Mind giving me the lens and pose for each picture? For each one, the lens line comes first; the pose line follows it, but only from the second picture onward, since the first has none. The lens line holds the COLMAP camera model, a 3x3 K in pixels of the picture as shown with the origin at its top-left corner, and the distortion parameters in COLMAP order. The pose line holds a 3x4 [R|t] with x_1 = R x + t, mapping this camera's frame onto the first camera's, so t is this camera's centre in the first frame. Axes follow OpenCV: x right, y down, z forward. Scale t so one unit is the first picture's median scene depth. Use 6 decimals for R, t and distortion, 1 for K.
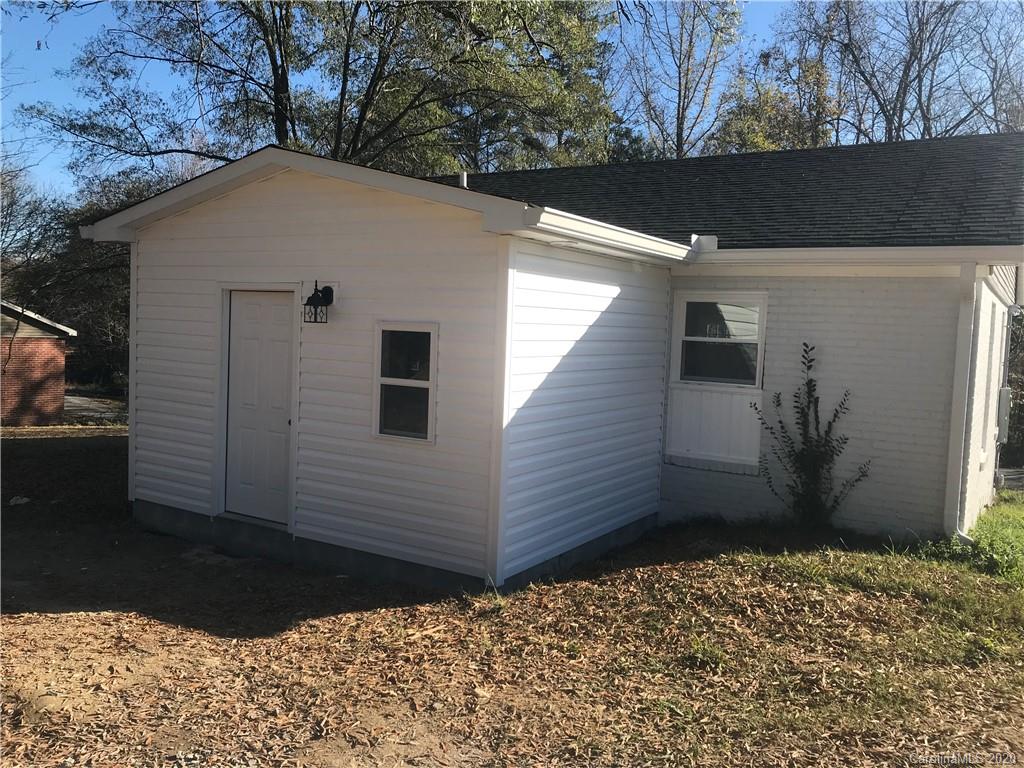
lens RADIAL K [[841.8, 0, 514.0], [0, 841.8, 378.8], [0, 0, 1]] dist [0.051078, -0.086896]
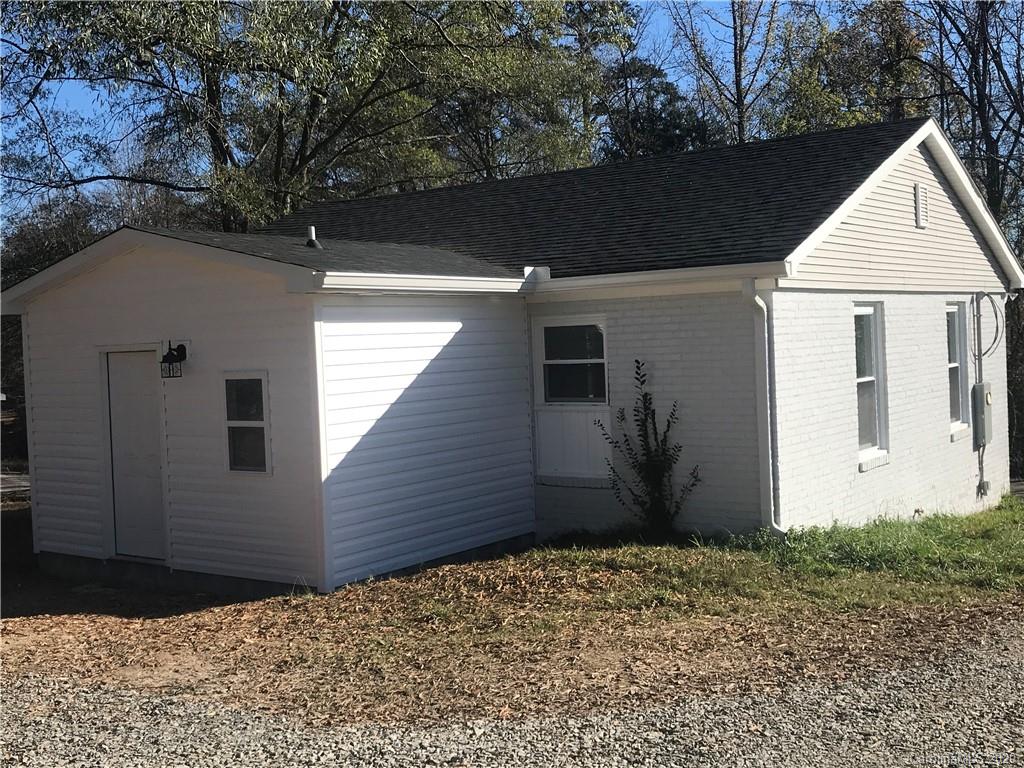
lens RADIAL K [[1152.2, 0, 512.0], [0, 1152.2, 384.0], [0, 0, 1]] dist [0.175293, -0.536749]
pose [[0.993992, -0.075004, -0.079715, 0.298598], [0.072873, 0.996910, -0.029314, 0.019147], [0.081667, 0.023329, 0.996387, -0.457634]]
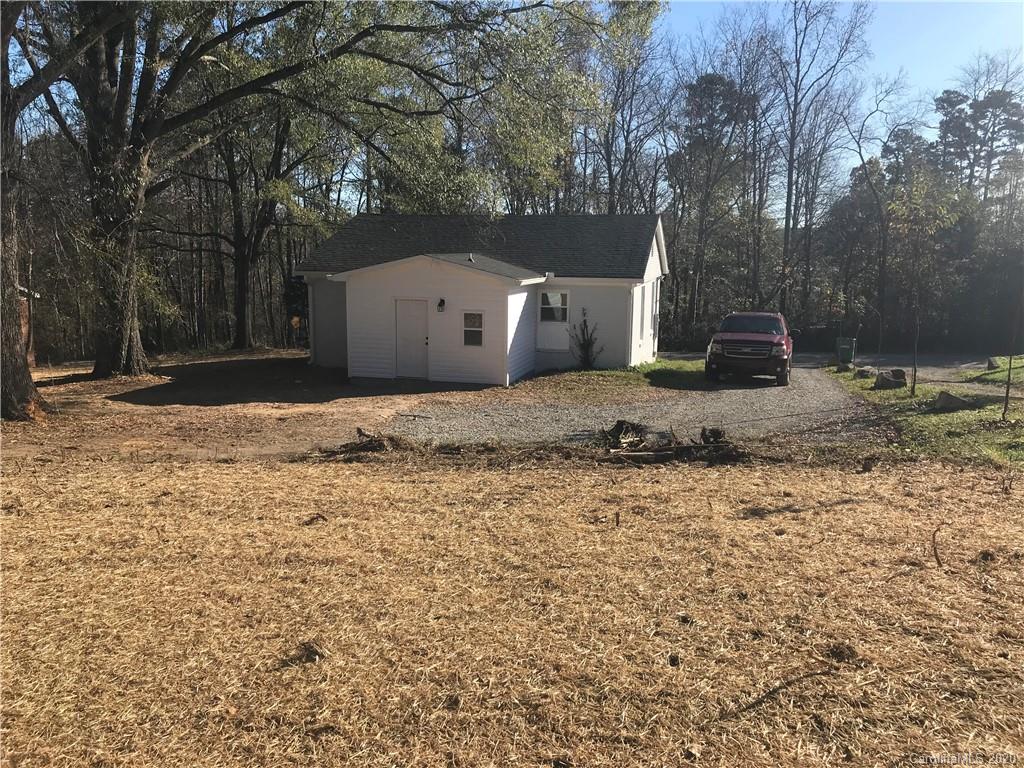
lens RADIAL K [[841.8, 0, 514.0], [0, 841.8, 378.8], [0, 0, 1]] dist [0.051078, -0.086896]
pose [[0.948641, -0.074639, 0.307422, -0.832676], [0.044916, 0.993702, 0.102660, -0.109562], [-0.313148, -0.083579, 0.946019, -1.790443]]
